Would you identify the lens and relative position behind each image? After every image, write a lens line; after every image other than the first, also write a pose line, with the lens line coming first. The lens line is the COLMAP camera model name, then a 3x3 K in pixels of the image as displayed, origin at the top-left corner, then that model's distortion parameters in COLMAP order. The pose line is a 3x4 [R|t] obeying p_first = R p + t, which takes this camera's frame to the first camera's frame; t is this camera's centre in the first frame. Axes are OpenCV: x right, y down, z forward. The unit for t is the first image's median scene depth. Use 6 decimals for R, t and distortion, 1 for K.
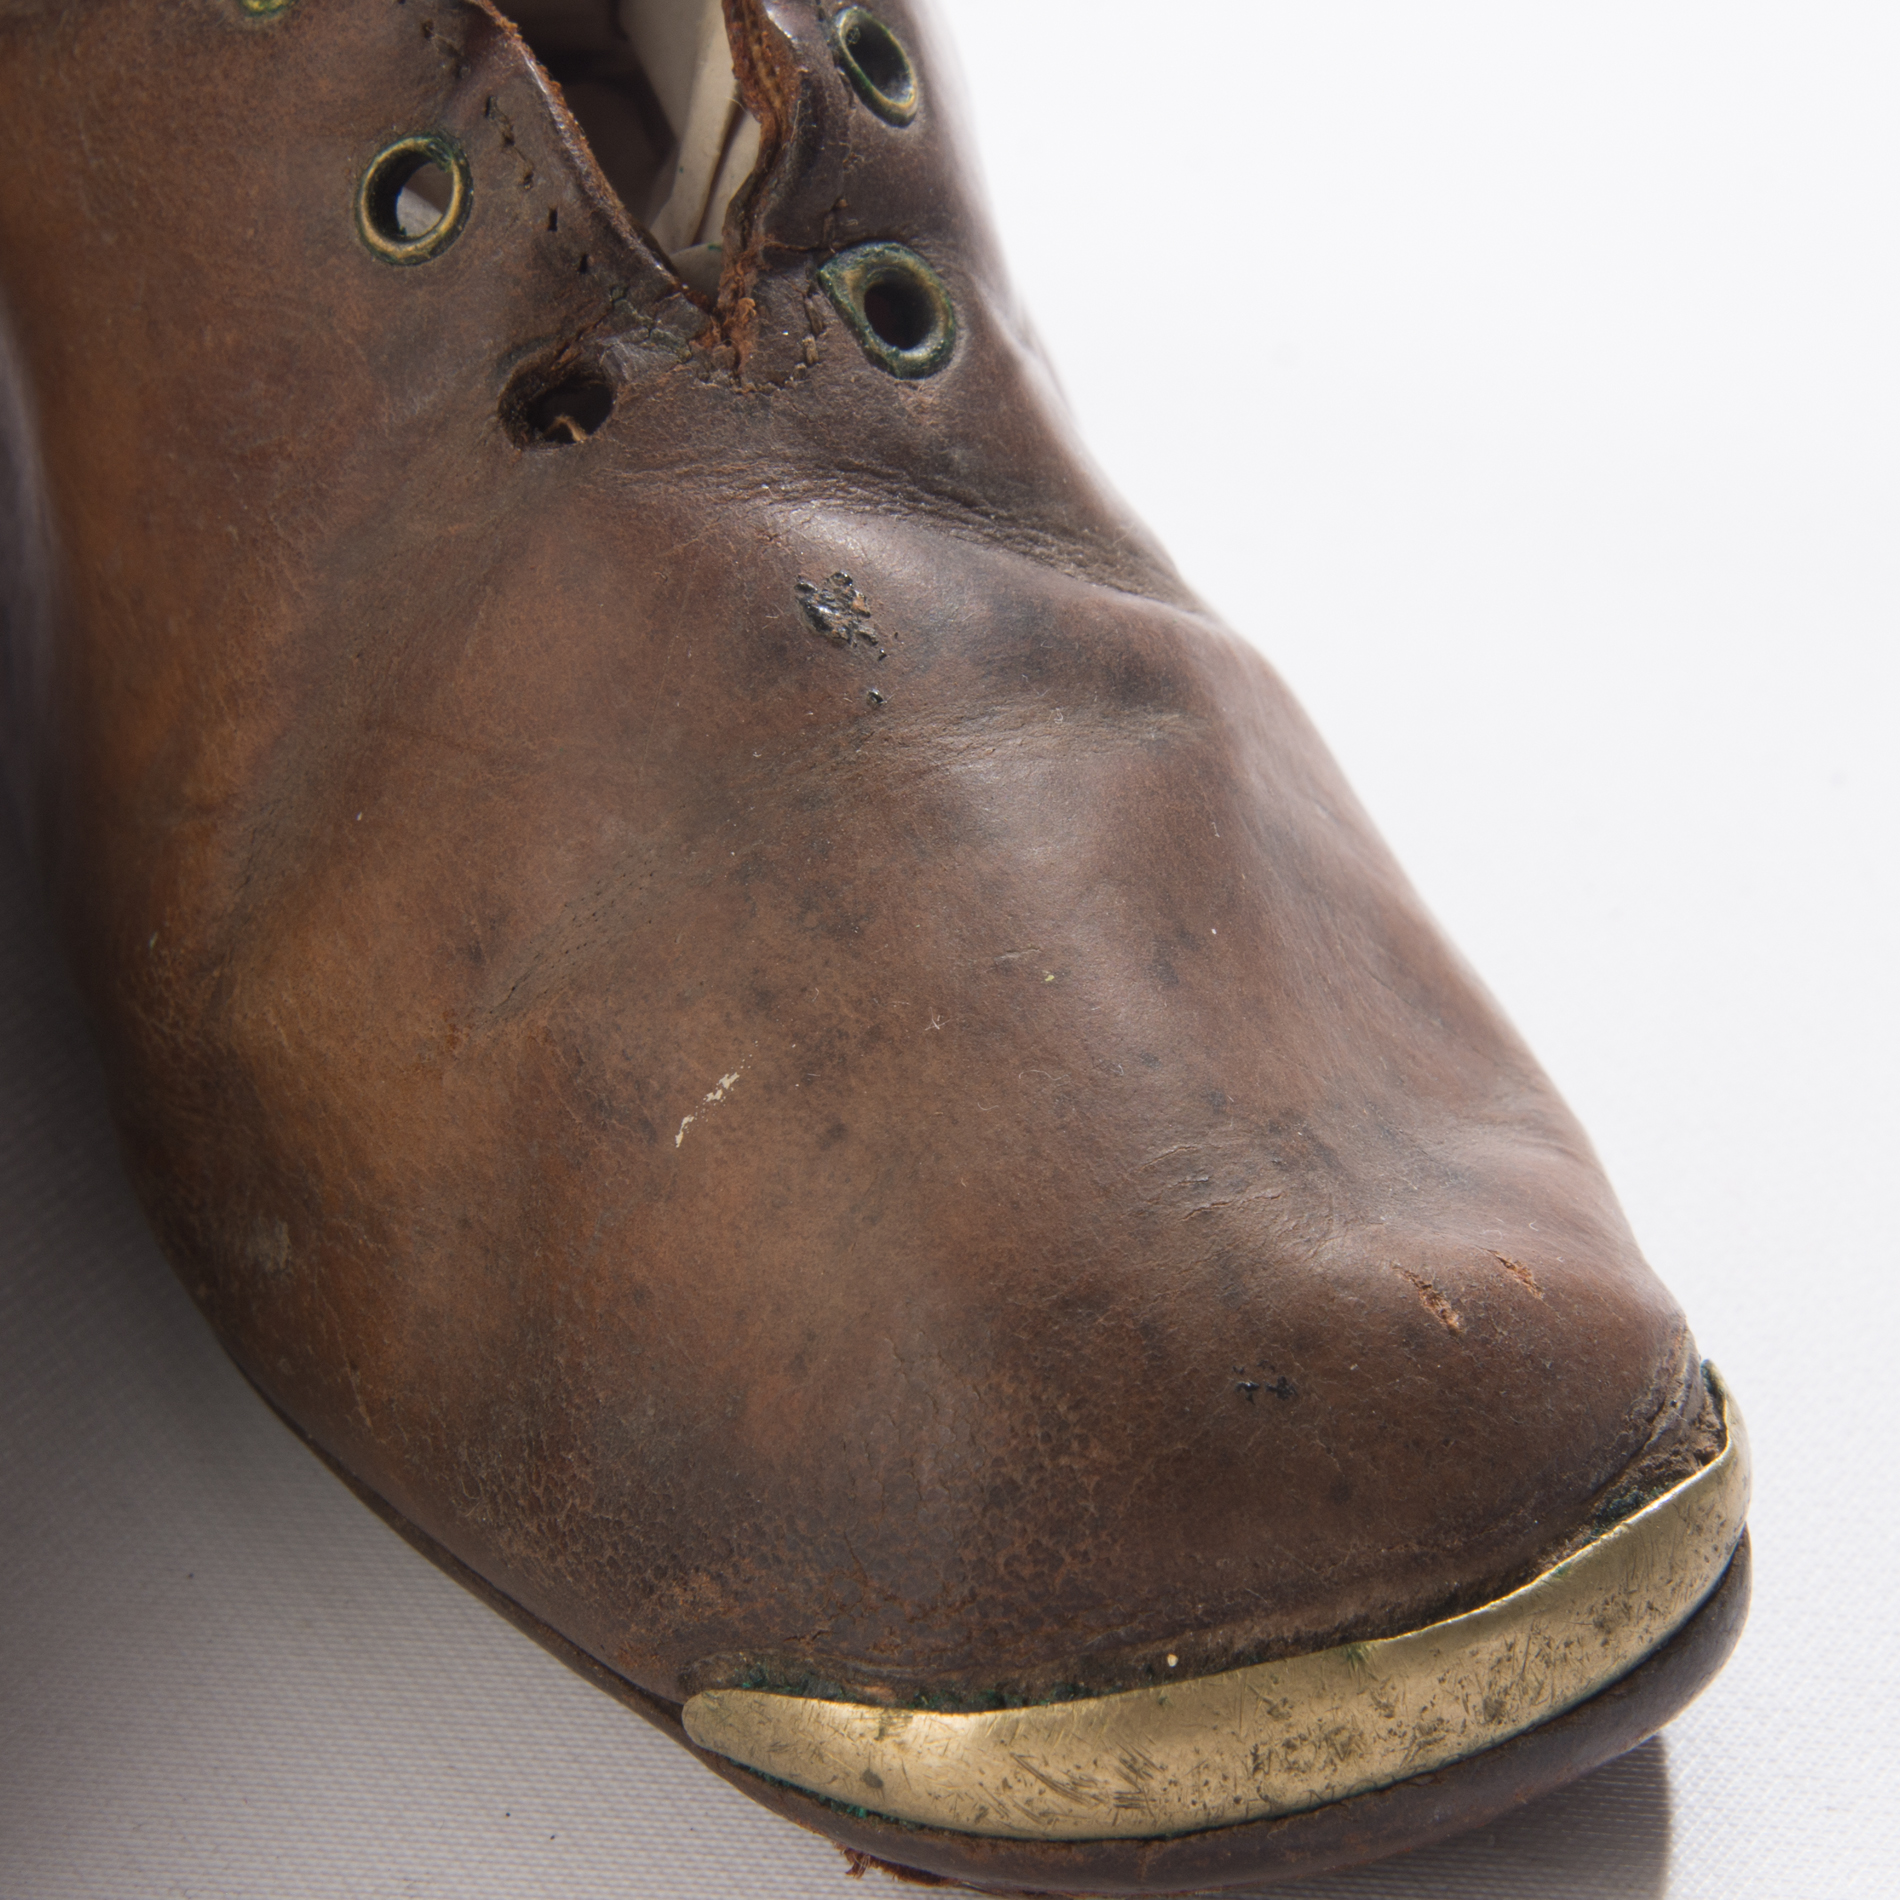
lens RADIAL K [[7025.5, 0, 952.7], [0, 7025.5, 949.9], [0, 0, 1]] dist [0.150052, 0.000000]
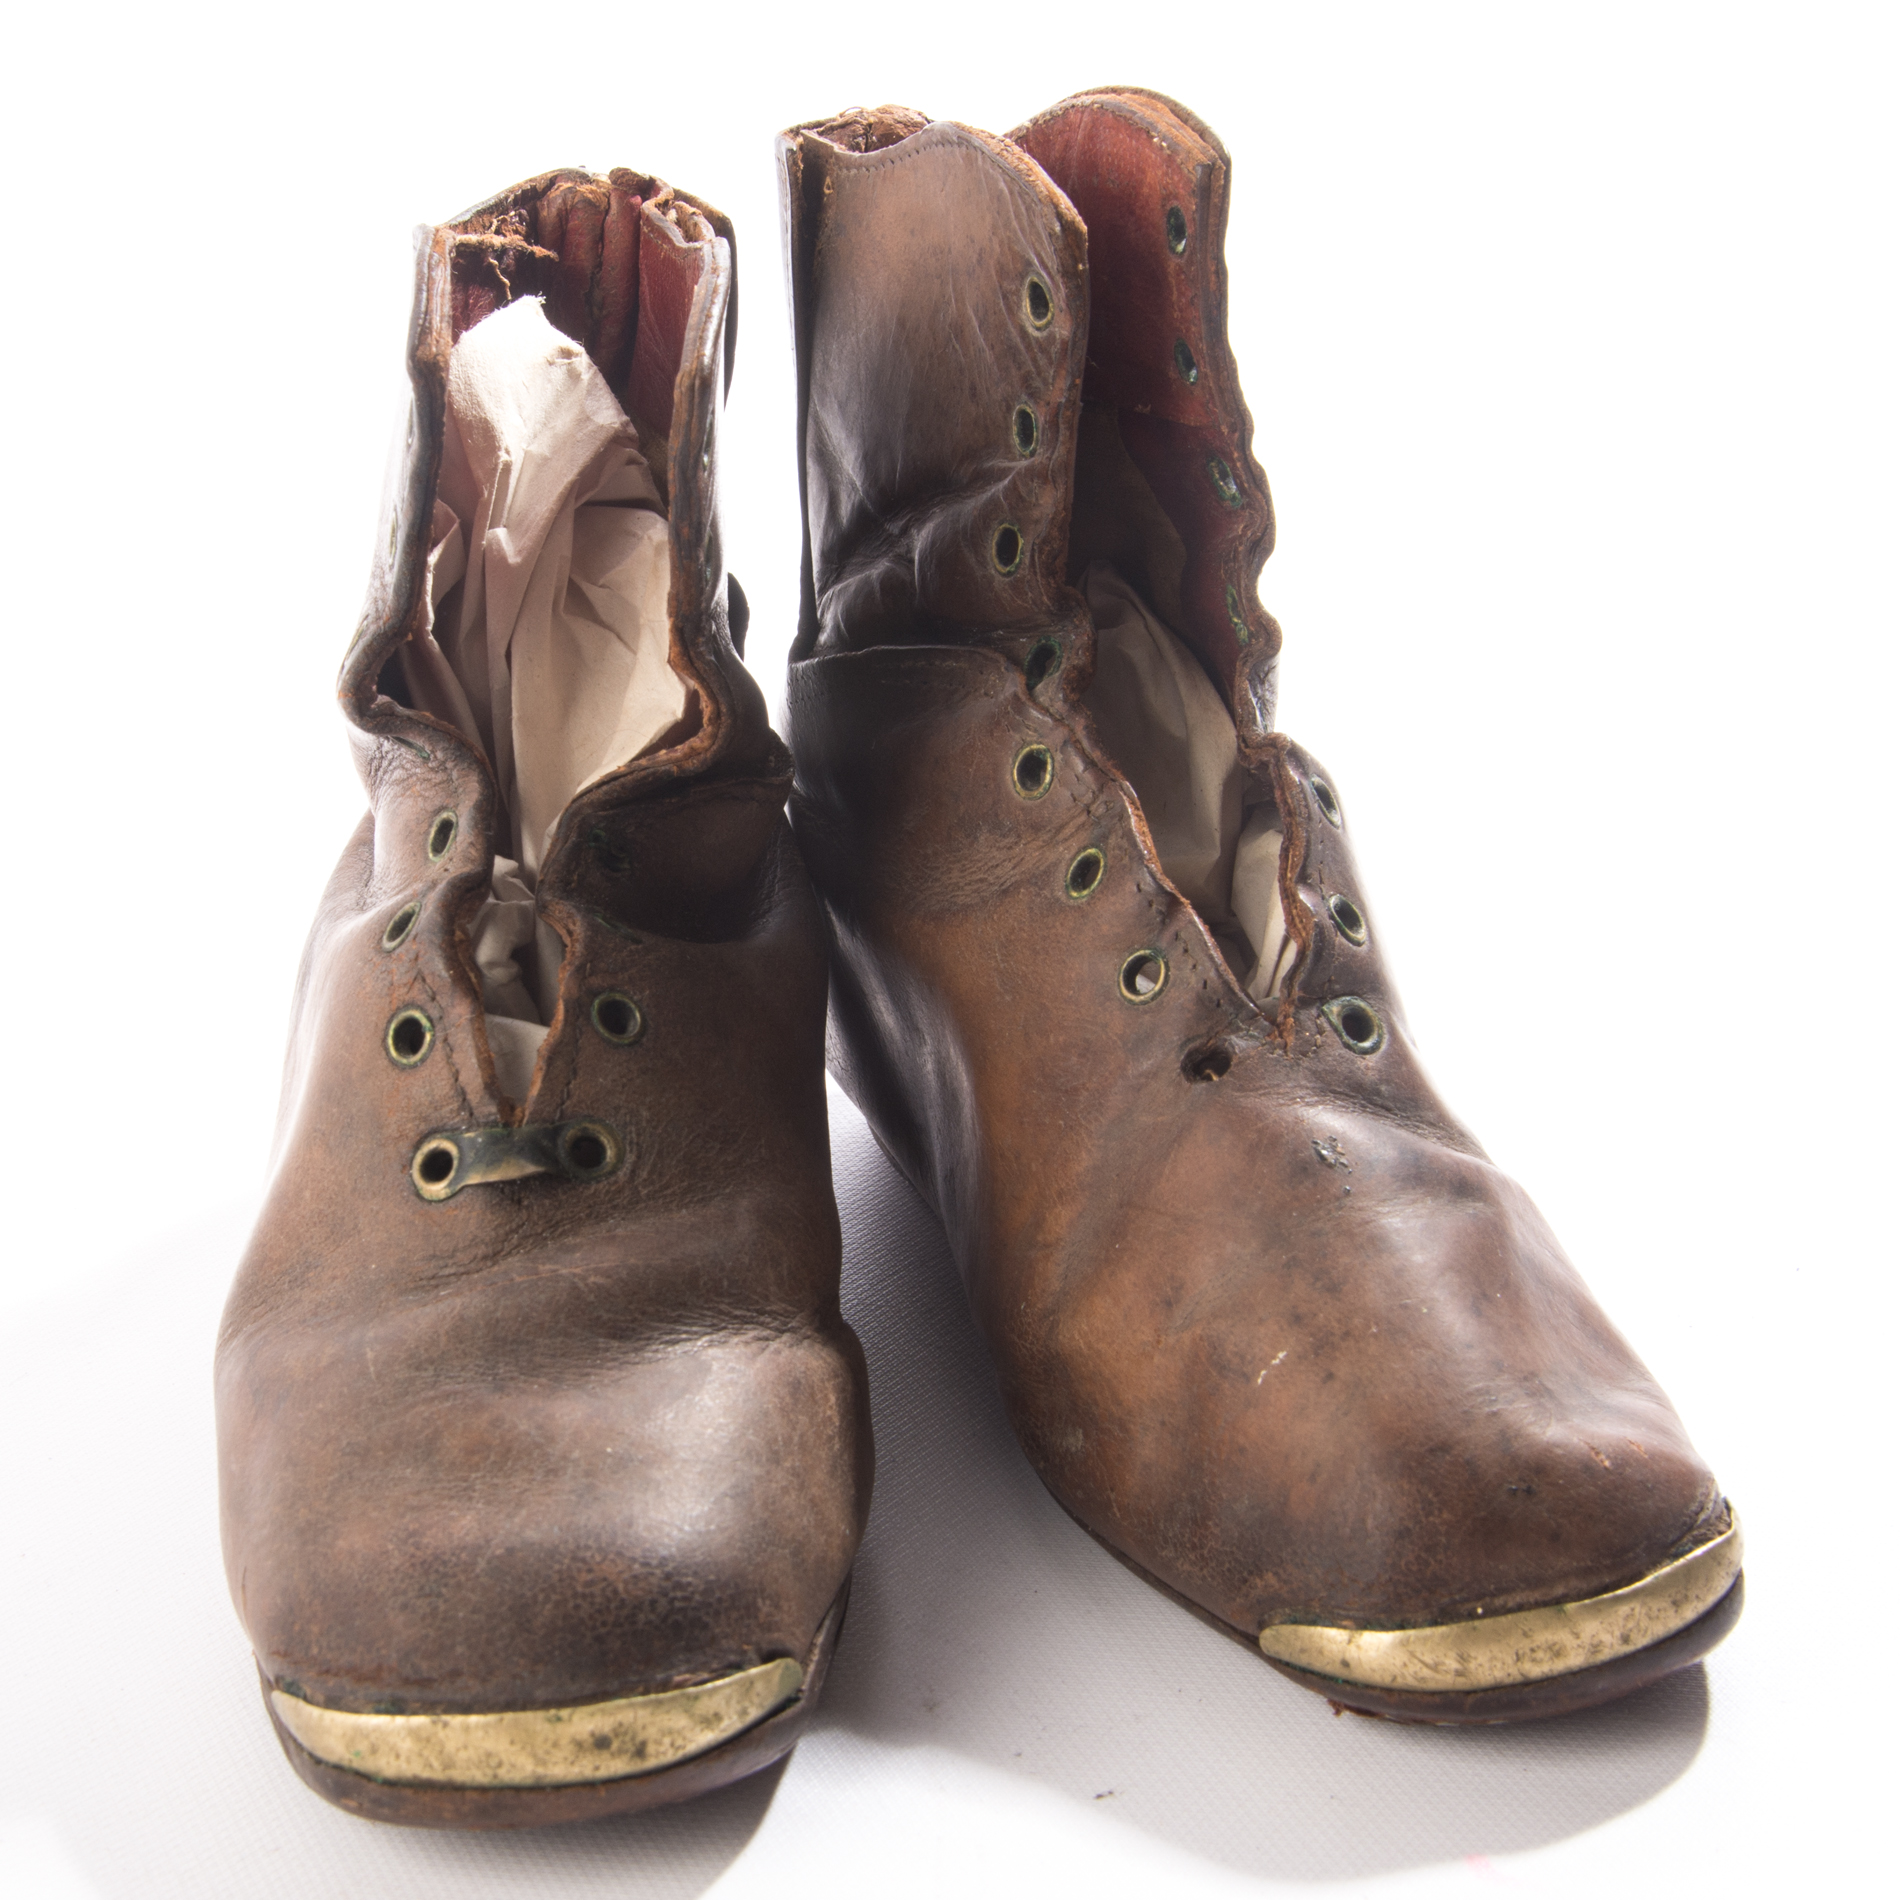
lens RADIAL K [[3590.7, 0, 948.3], [0, 3590.7, 951.2], [0, 0, 1]] dist [-0.002819, 0.000000]
pose [[0.993038, 0.001765, -0.117784, -0.002448], [-0.017907, 0.990529, -0.136133, 0.047145], [0.116428, 0.137294, 0.983664, -0.161471]]
